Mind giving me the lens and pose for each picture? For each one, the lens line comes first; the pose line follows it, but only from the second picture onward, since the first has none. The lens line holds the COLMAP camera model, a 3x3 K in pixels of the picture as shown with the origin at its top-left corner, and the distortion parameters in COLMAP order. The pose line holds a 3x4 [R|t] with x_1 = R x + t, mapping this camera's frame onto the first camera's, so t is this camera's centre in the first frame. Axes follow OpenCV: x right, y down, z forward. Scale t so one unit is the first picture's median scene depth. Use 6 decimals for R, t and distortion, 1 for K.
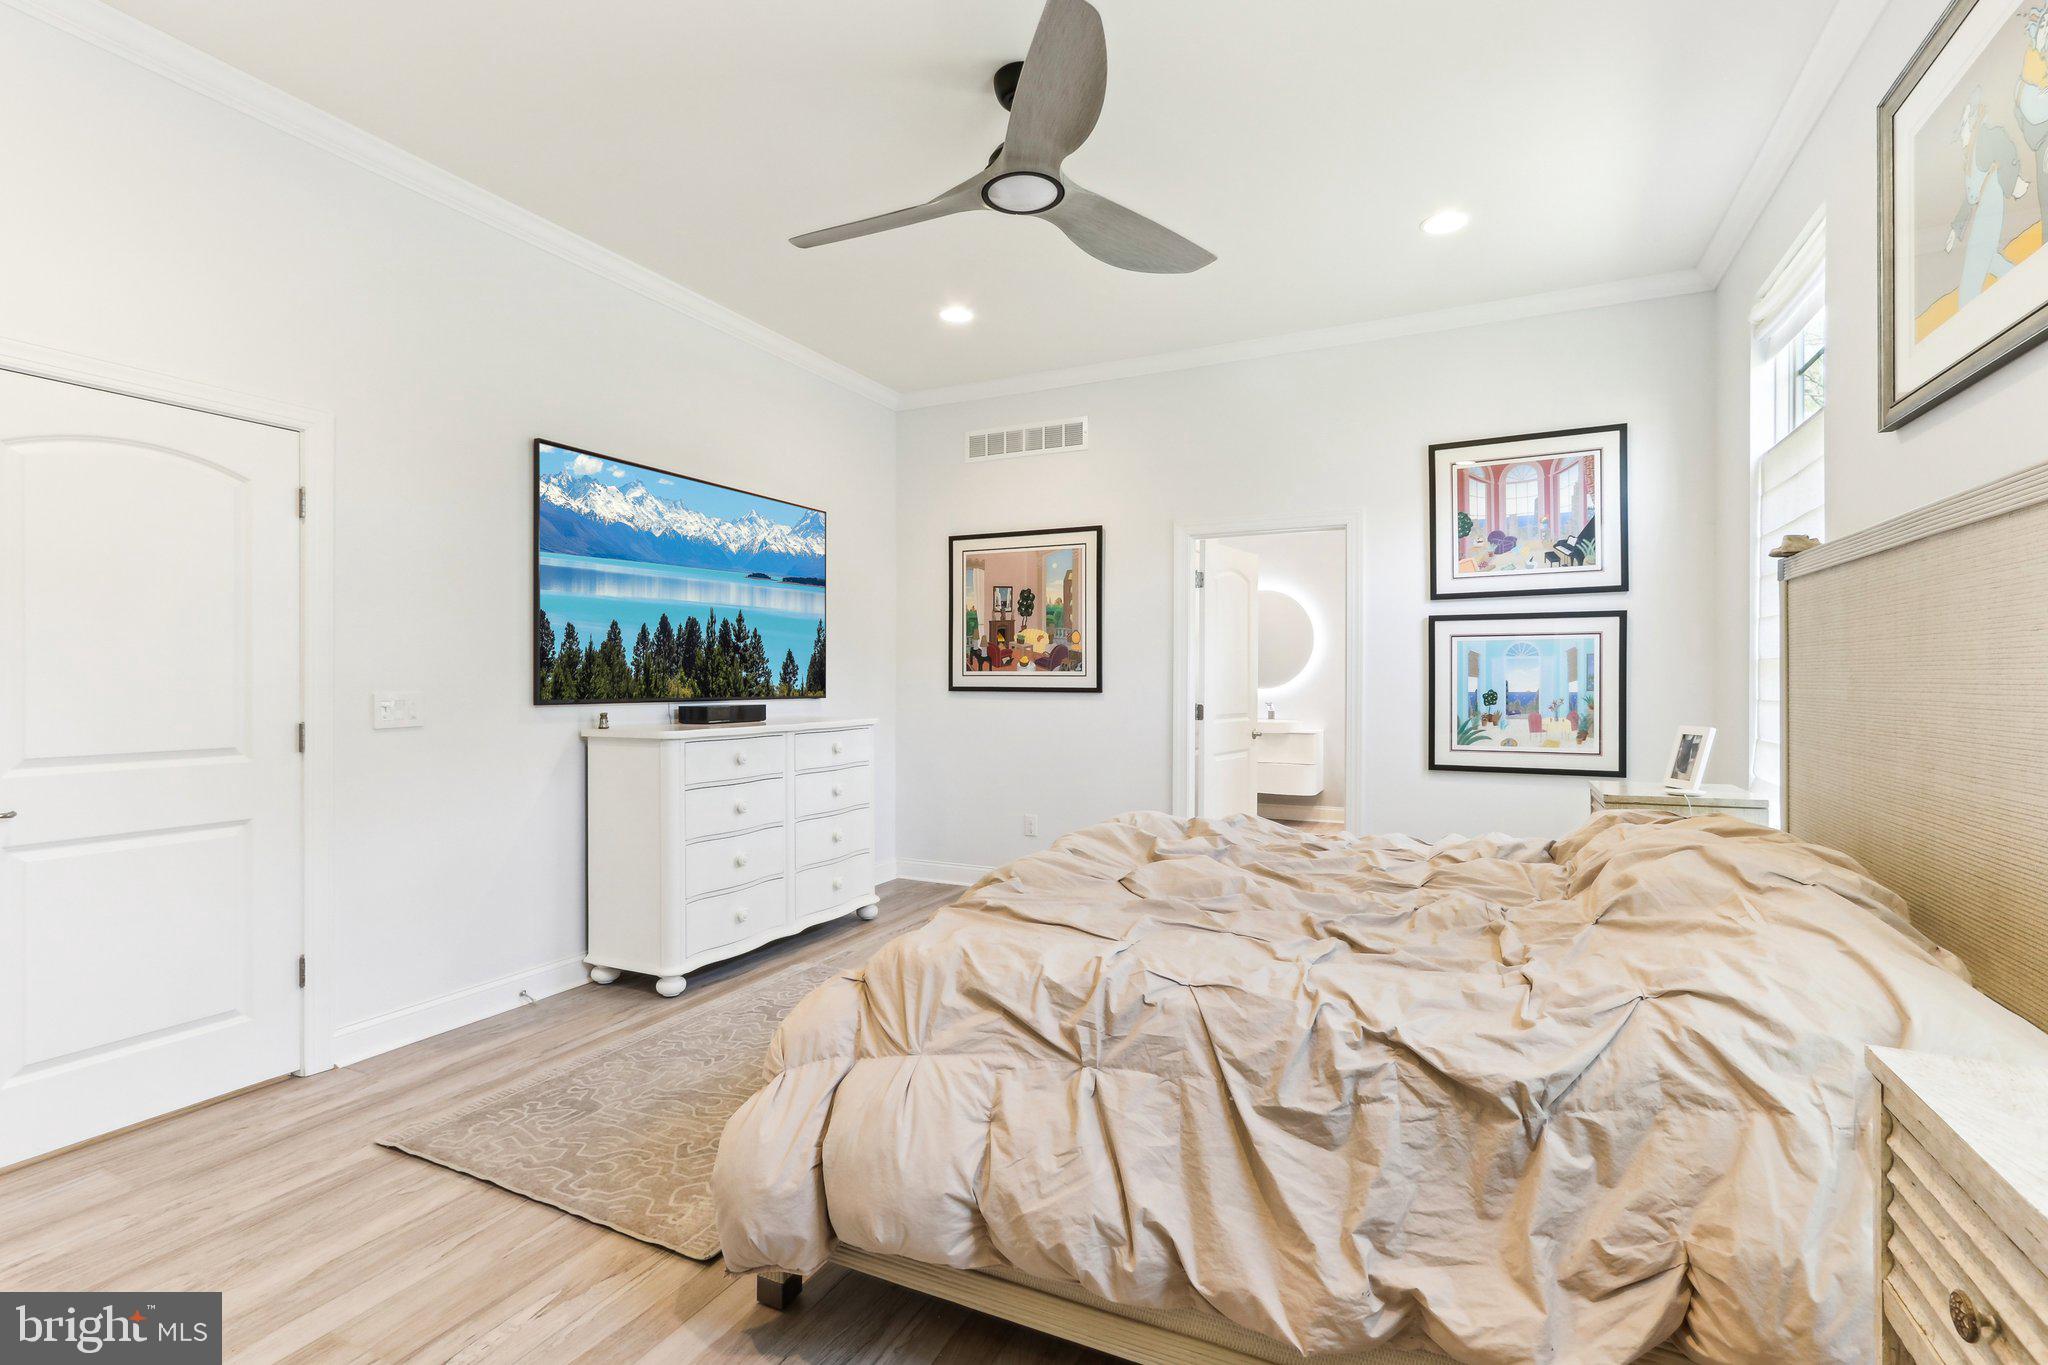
lens RADIAL K [[963.0, 0, 1017.9], [0, 963.0, 676.4], [0, 0, 1]] dist [-0.002602, 0.003745]
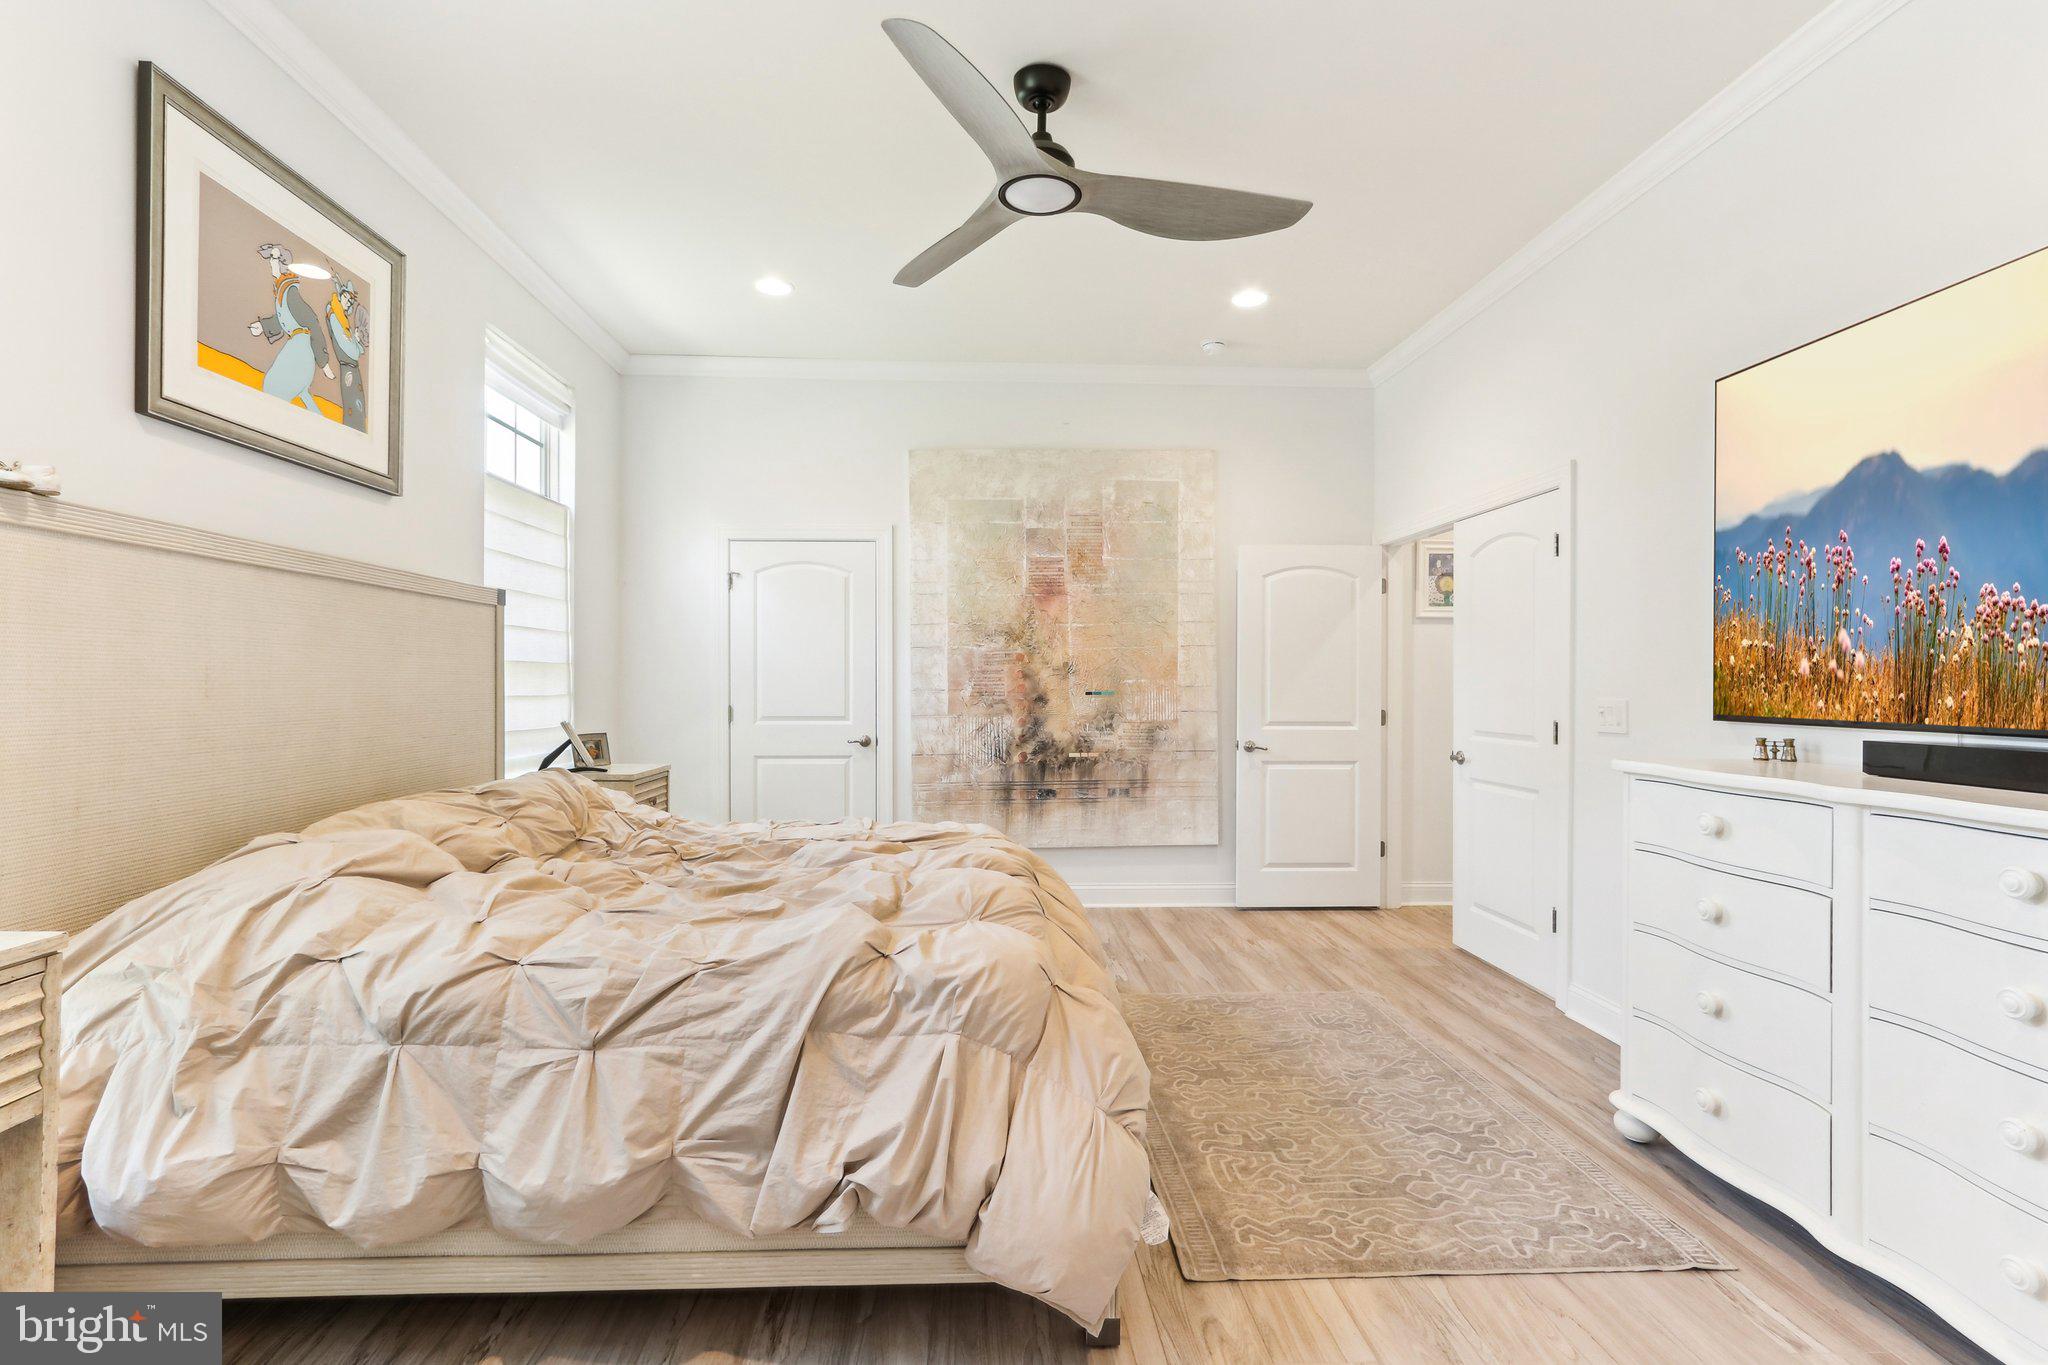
lens RADIAL K [[963.0, 0, 1018.1], [0, 963.0, 682.8], [0, 0, 1]] dist [-0.002602, 0.003745]
pose [[-0.876514, -0.006577, -0.481332, 0.468288], [-0.006370, 0.999978, -0.002065, 0.006127], [0.481335, 0.001256, -0.876536, 1.759079]]
